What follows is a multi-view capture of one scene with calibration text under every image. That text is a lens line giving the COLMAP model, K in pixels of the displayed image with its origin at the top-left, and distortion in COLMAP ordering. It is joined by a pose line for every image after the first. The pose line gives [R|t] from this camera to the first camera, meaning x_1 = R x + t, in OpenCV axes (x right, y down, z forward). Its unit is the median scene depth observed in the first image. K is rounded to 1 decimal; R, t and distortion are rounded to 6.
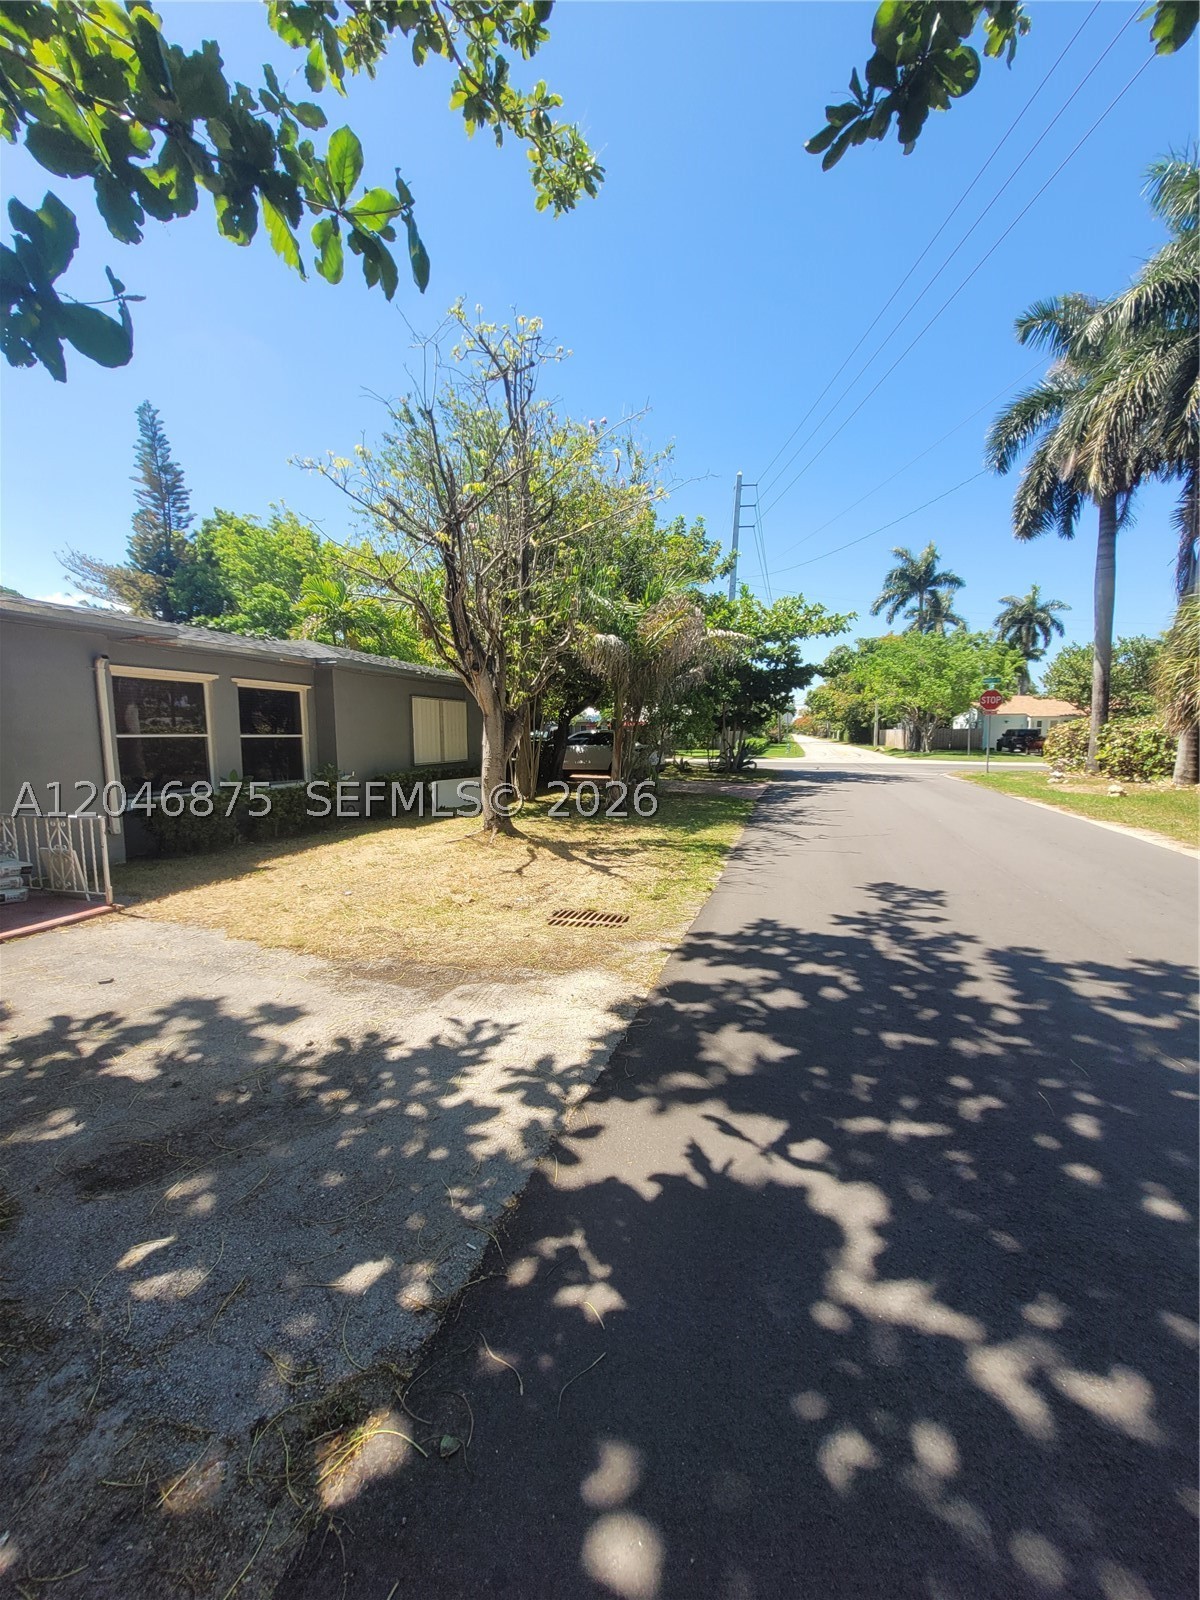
lens RADIAL K [[622.8, 0, 605.5], [0, 622.8, 800.8], [0, 0, 1]] dist [0.012038, -0.002875]
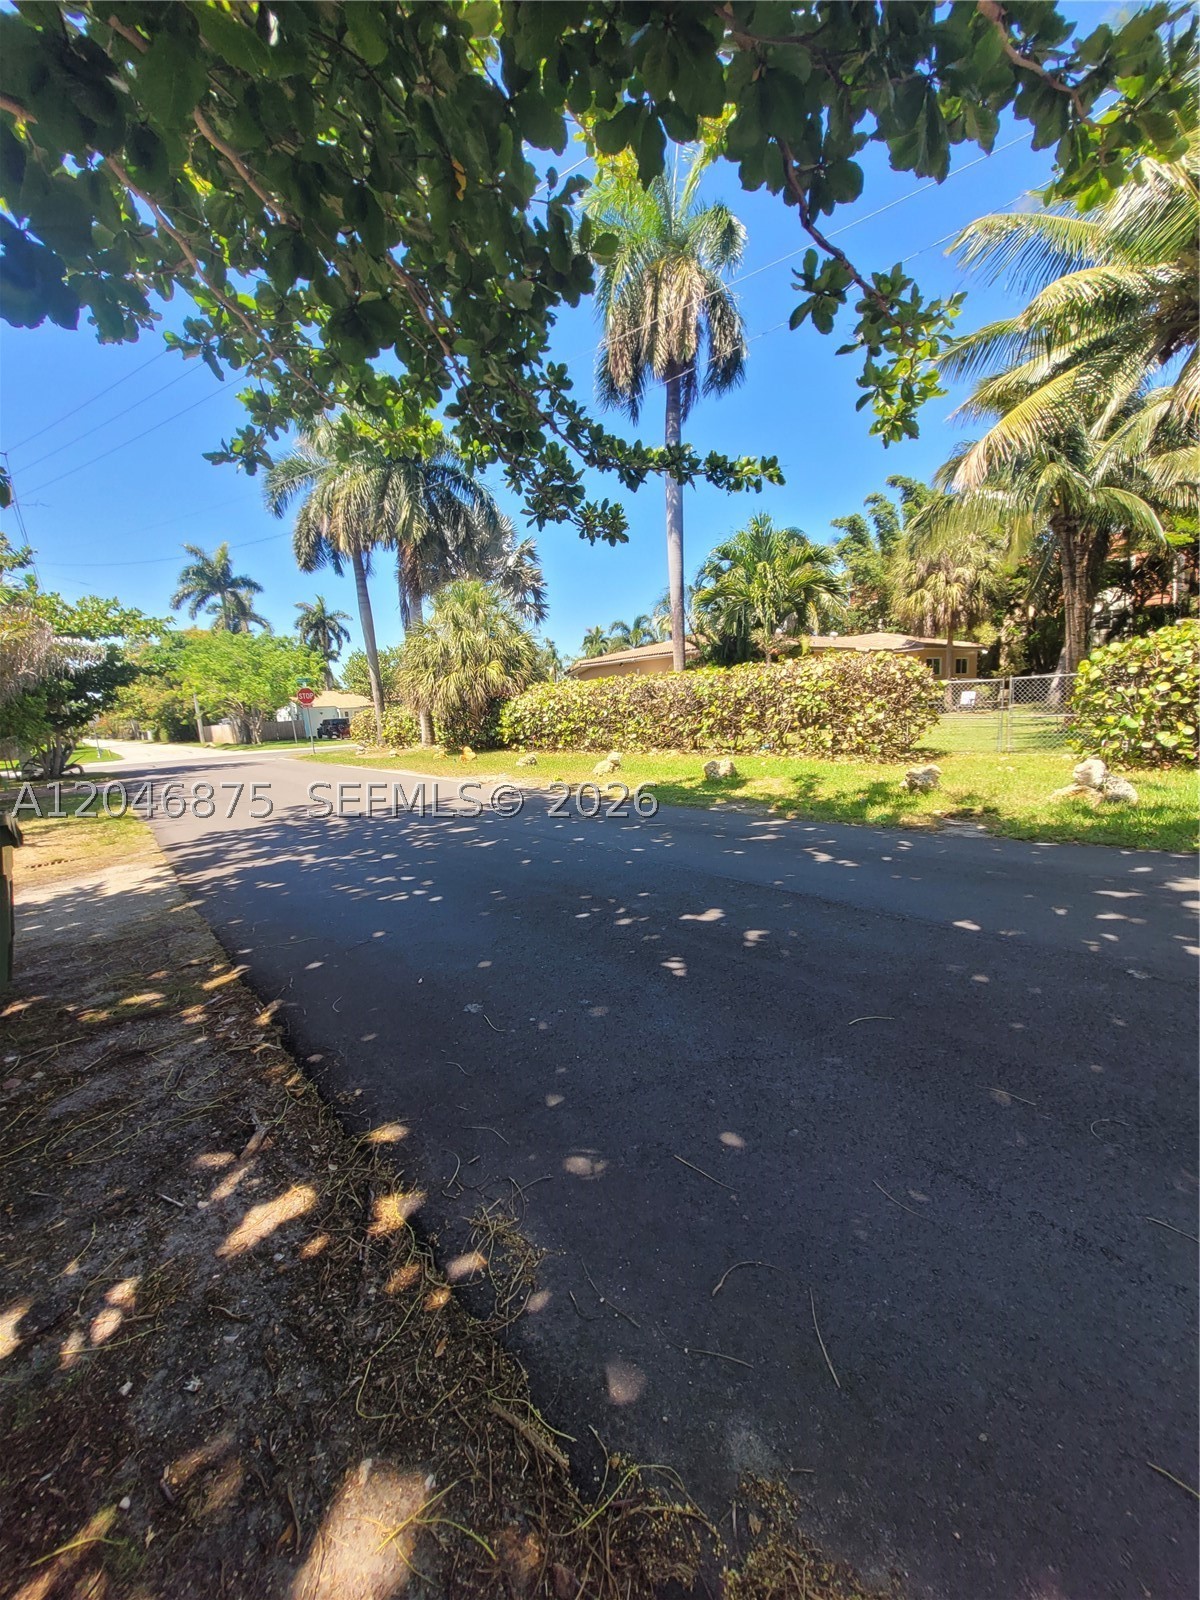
lens RADIAL K [[622.8, 0, 605.5], [0, 622.8, 800.8], [0, 0, 1]] dist [0.012038, -0.002875]
pose [[0.548793, -0.155432, 0.821381, -0.058633], [0.148274, 0.985082, 0.087343, 0.013378], [-0.822704, 0.073856, 0.563652, -0.093625]]
